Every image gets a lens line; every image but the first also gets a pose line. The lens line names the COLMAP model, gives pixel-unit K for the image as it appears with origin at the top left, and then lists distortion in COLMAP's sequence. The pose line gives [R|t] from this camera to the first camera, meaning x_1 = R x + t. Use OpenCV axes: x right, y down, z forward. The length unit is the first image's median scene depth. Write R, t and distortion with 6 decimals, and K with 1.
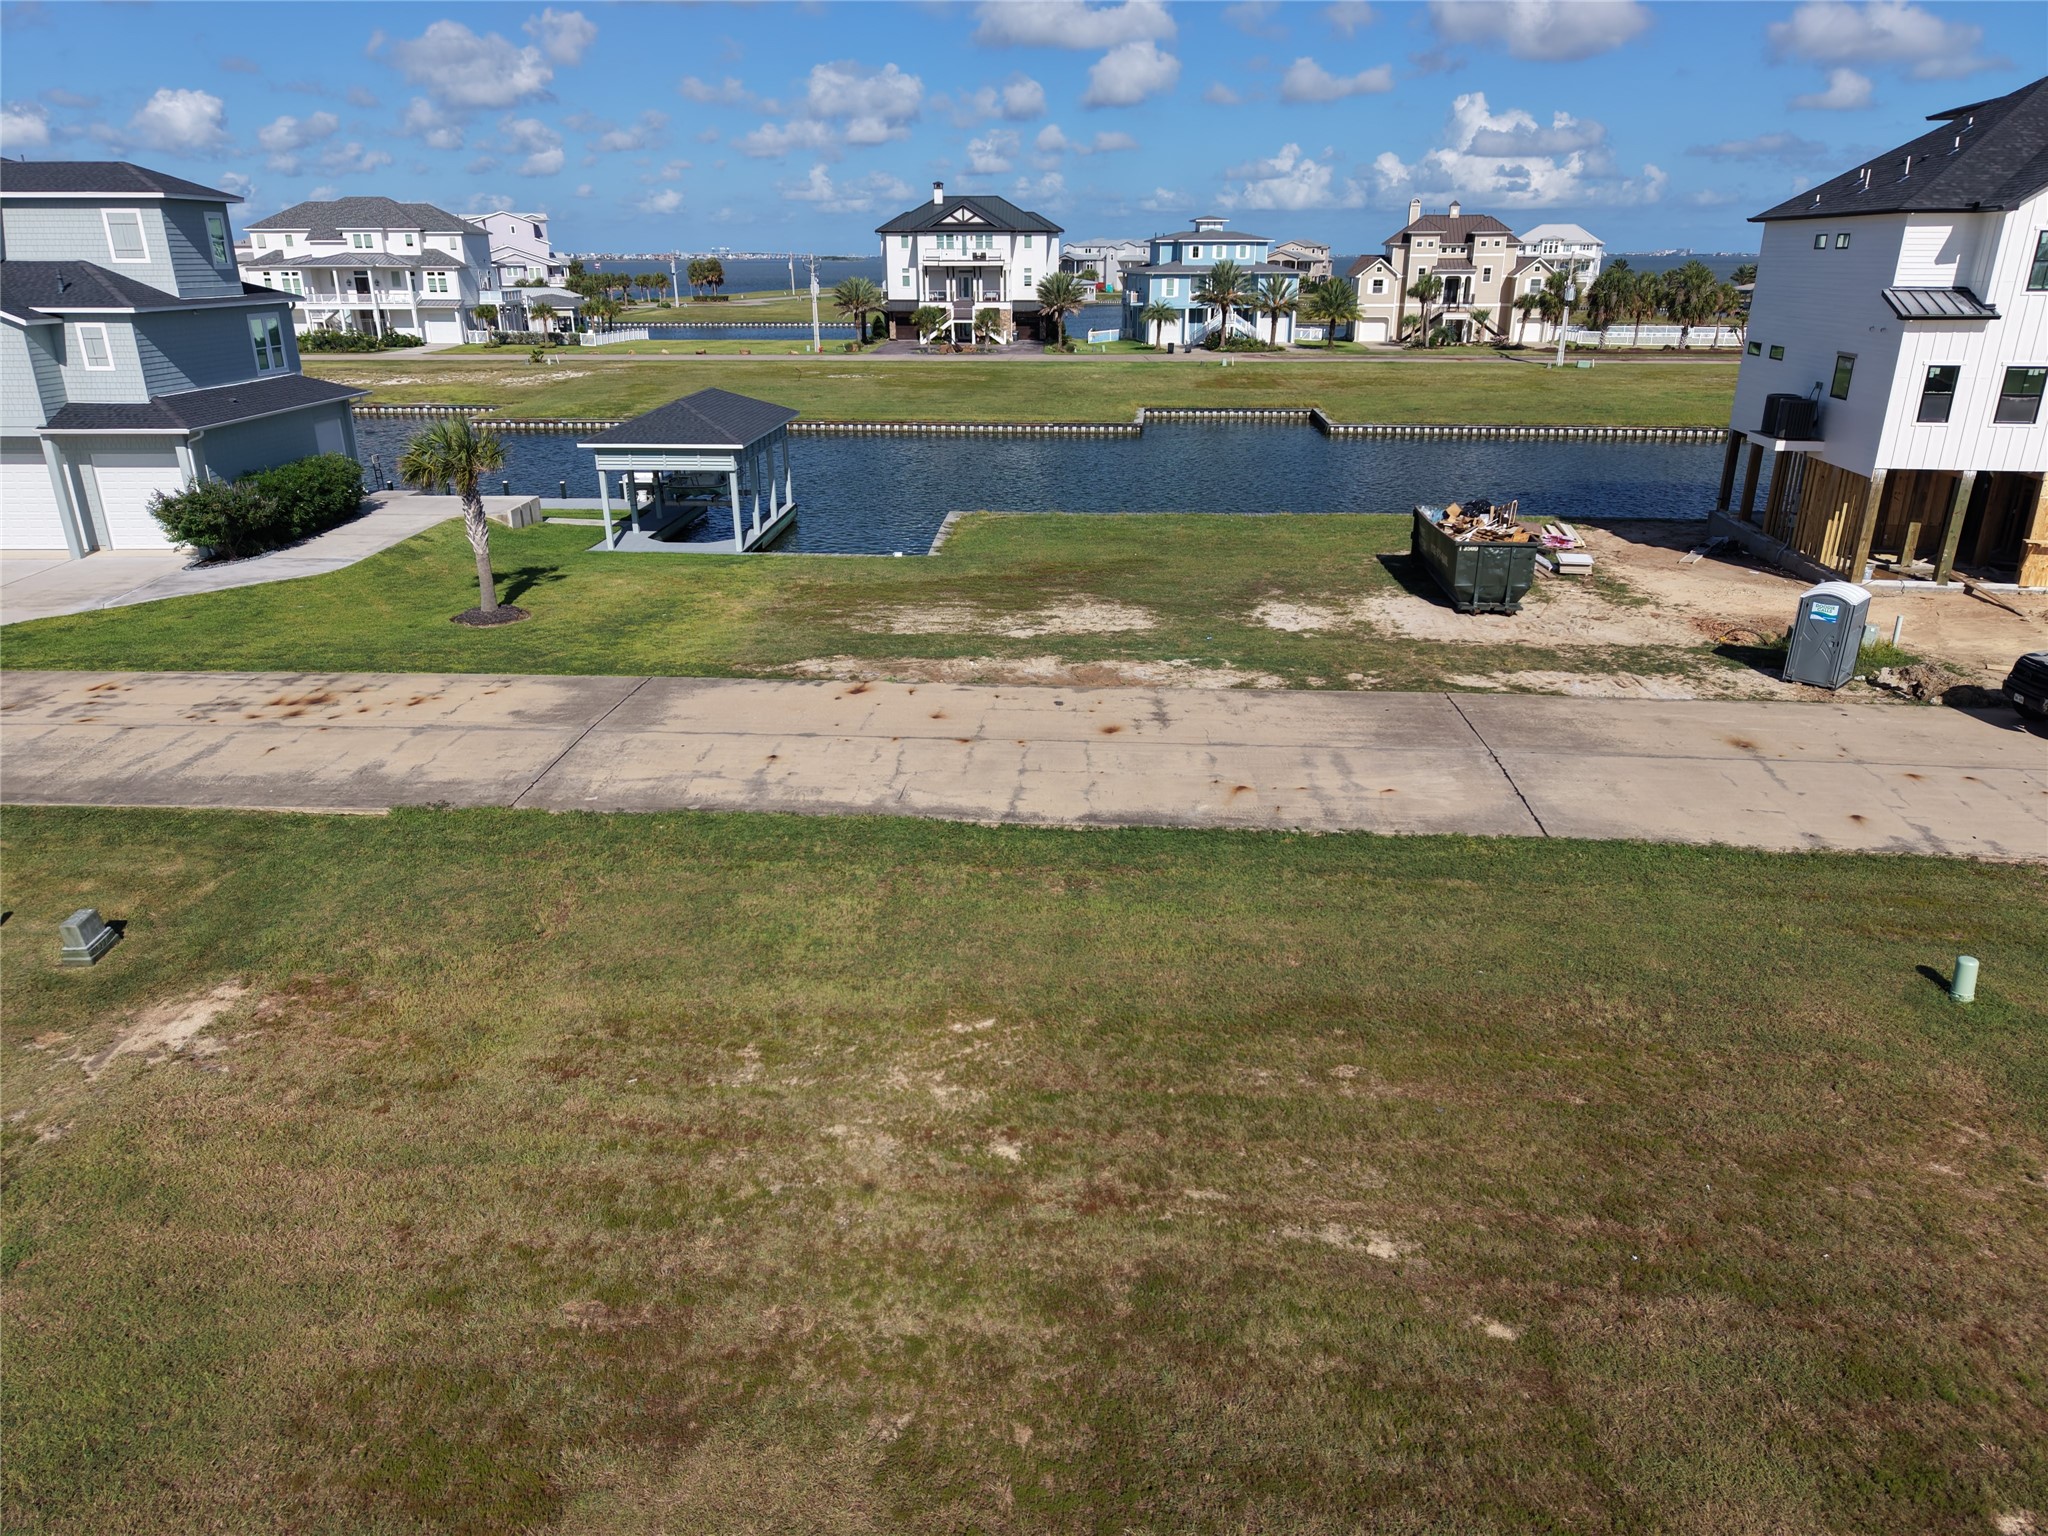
lens RADIAL K [[1355.1, 0, 1024.9], [0, 1355.1, 786.4], [0, 0, 1]] dist [0.041695, -0.041909]
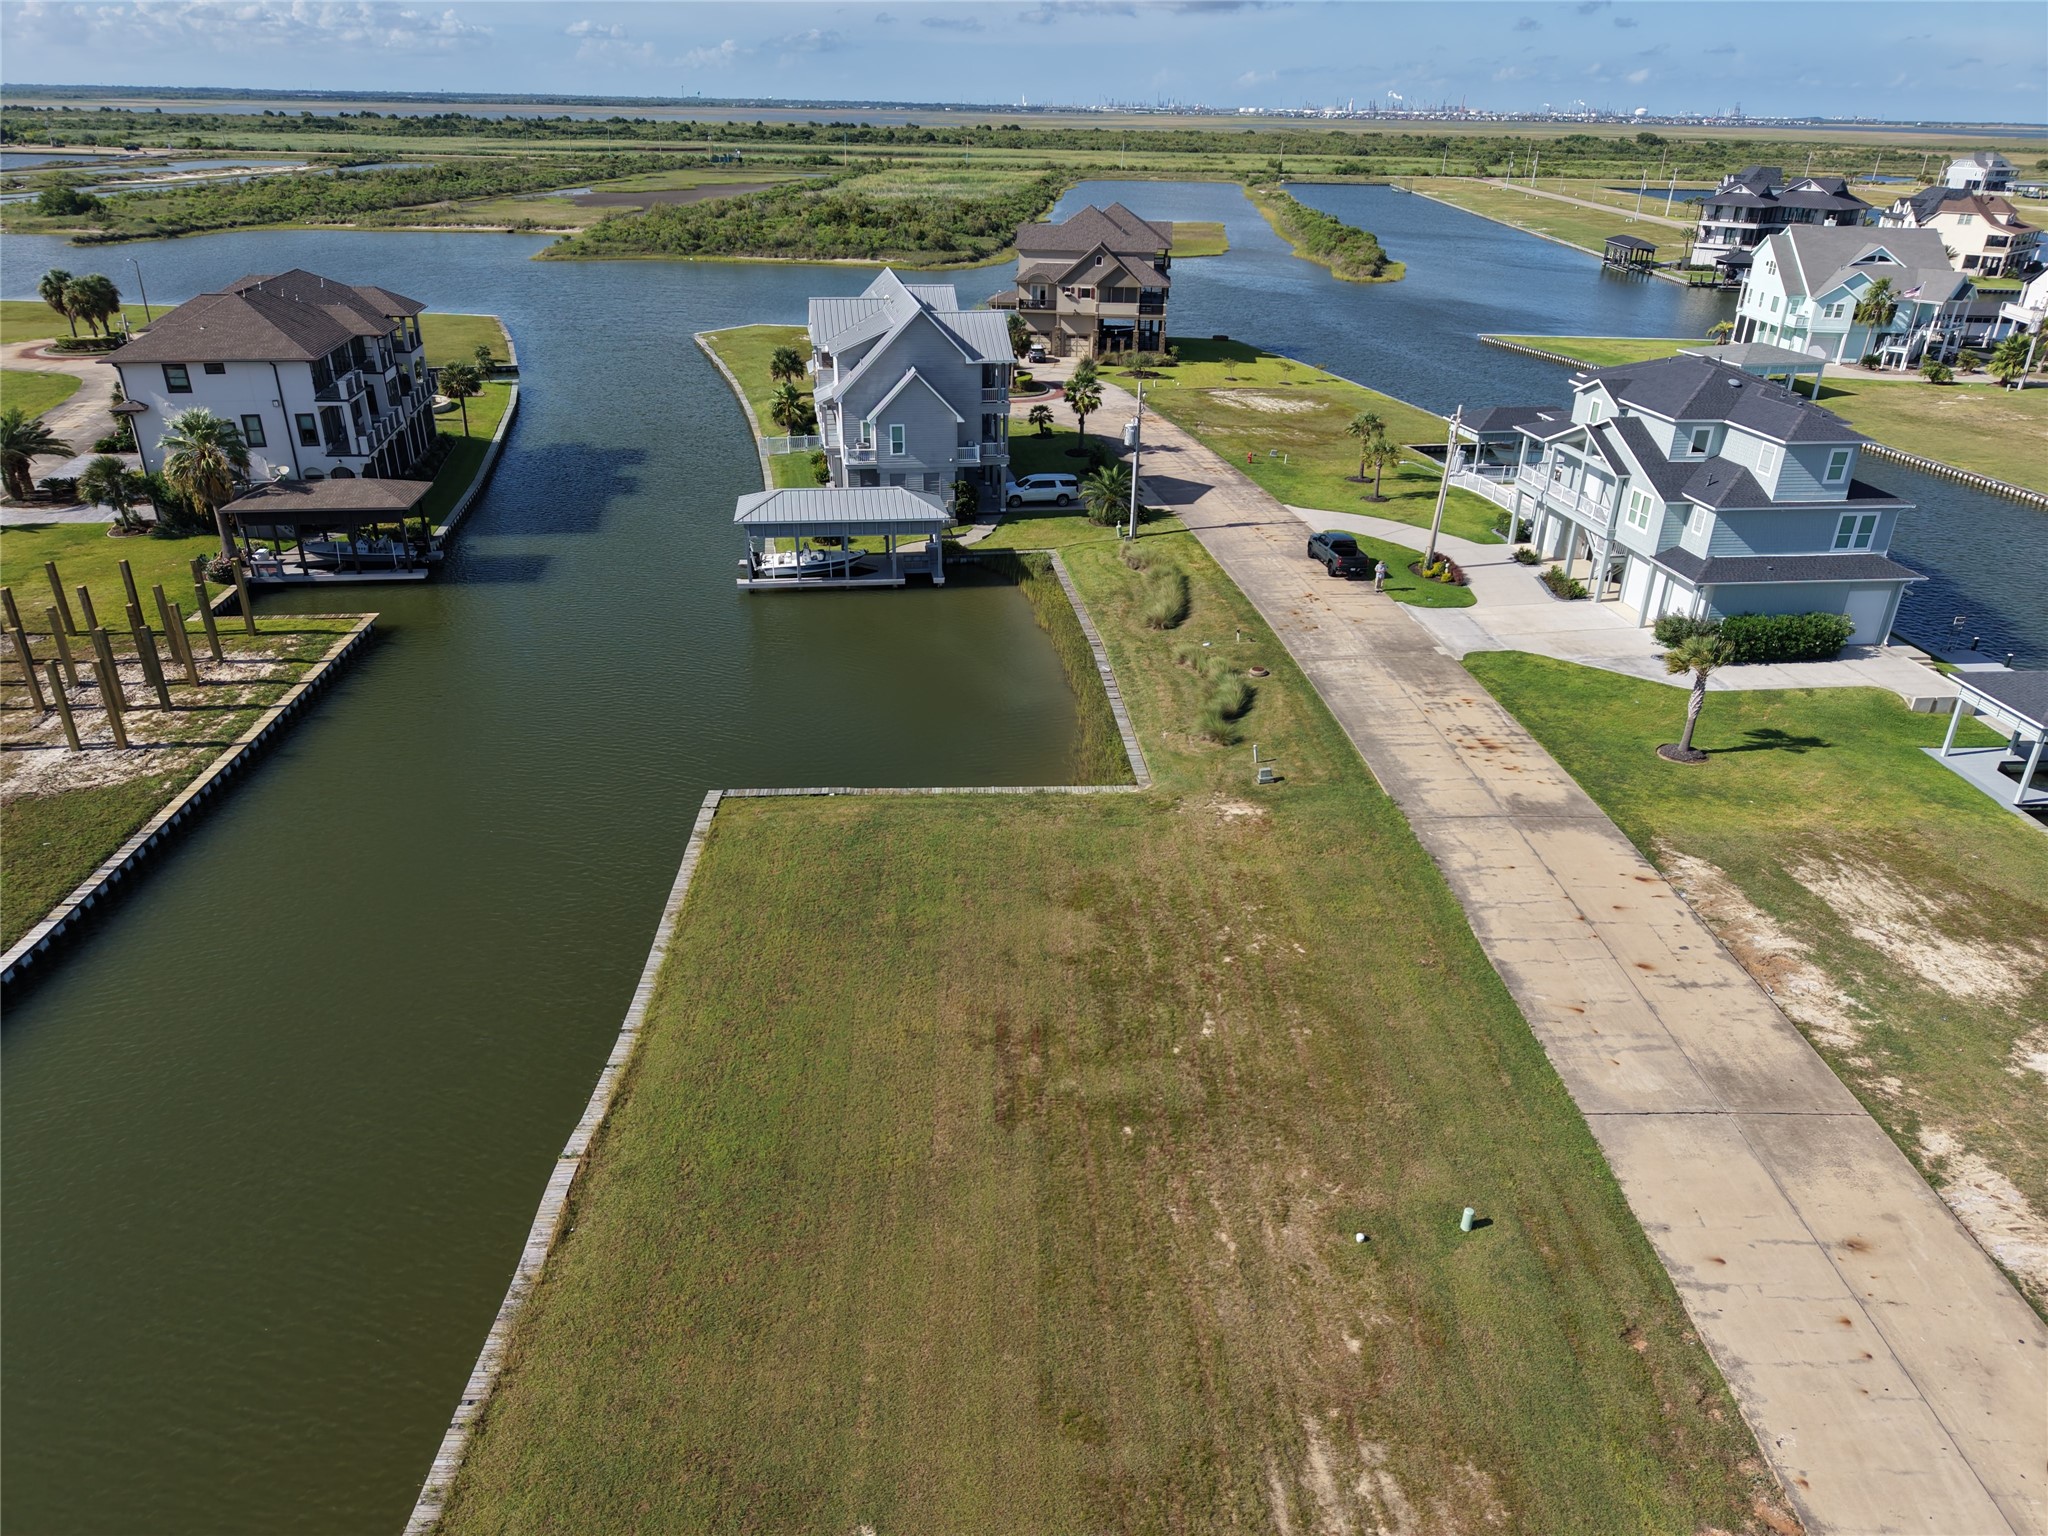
lens RADIAL K [[1355.1, 0, 1024.9], [0, 1355.1, 786.4], [0, 0, 1]] dist [0.041695, -0.041909]
pose [[0.100502, 0.447224, -0.888758, 0.972076], [-0.375805, 0.844170, 0.382291, -0.411876], [0.921233, 0.295579, 0.252910, -0.112303]]
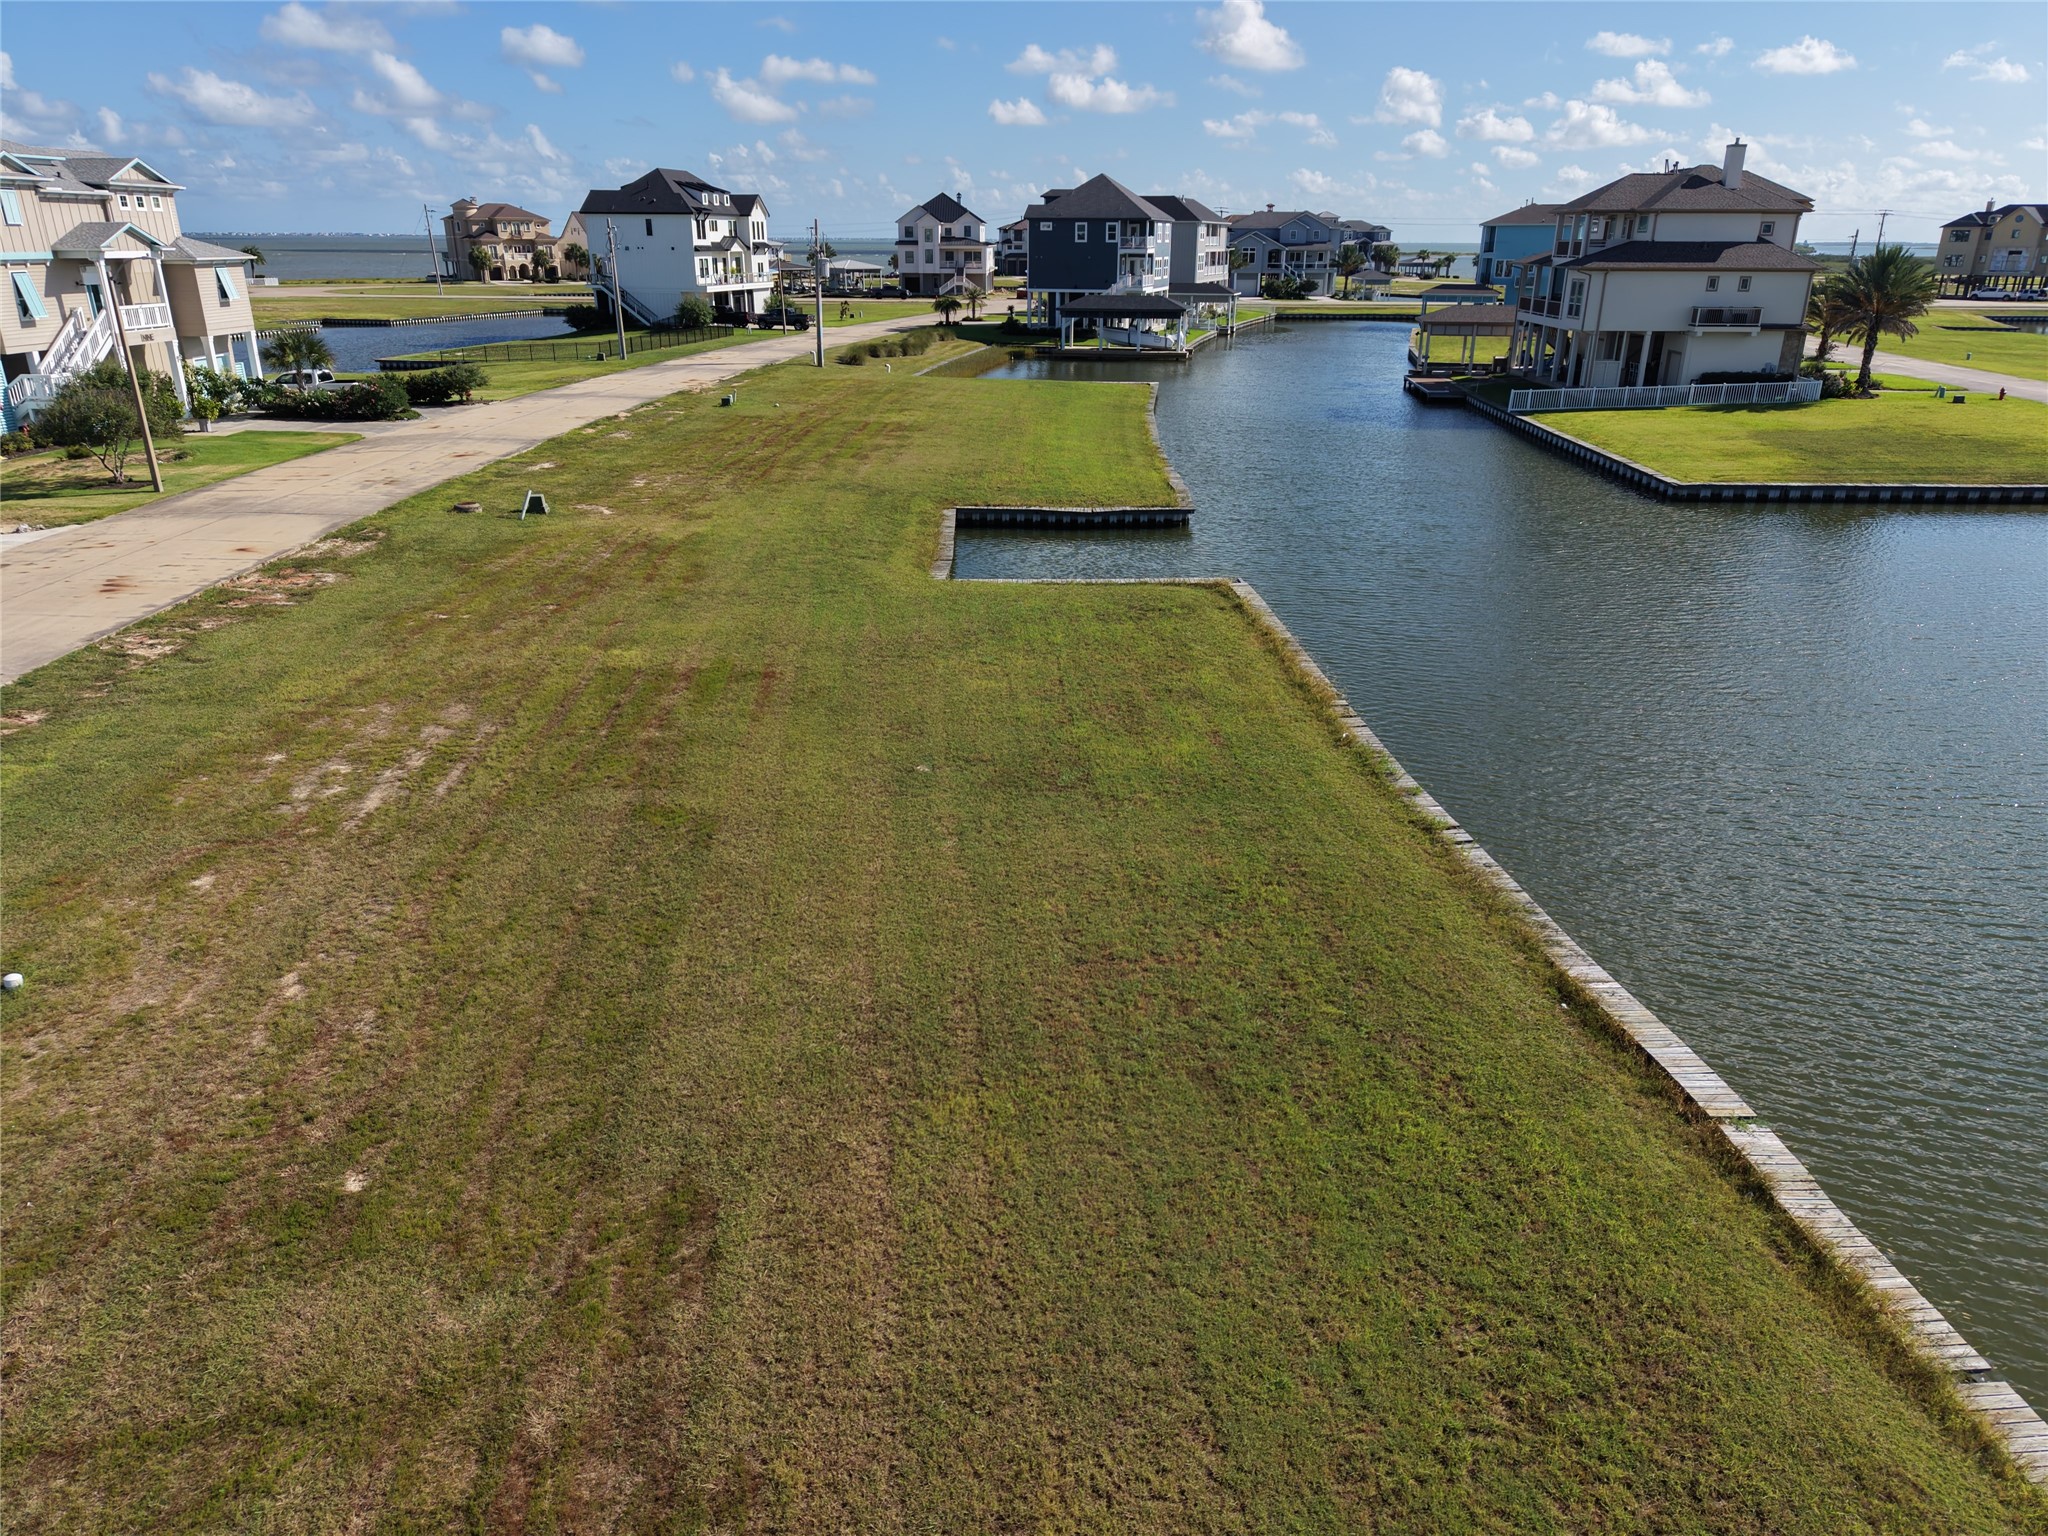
lens RADIAL K [[1366.7, 0, 1024.5], [0, 1366.7, 777.6], [0, 0, 1]] dist [0.029578, -0.027702]
pose [[-0.191378, -0.357840, 0.913961, -0.126214], [0.350790, 0.844735, 0.404189, -0.024263], [-0.916690, 0.397961, -0.036137, 0.089642]]
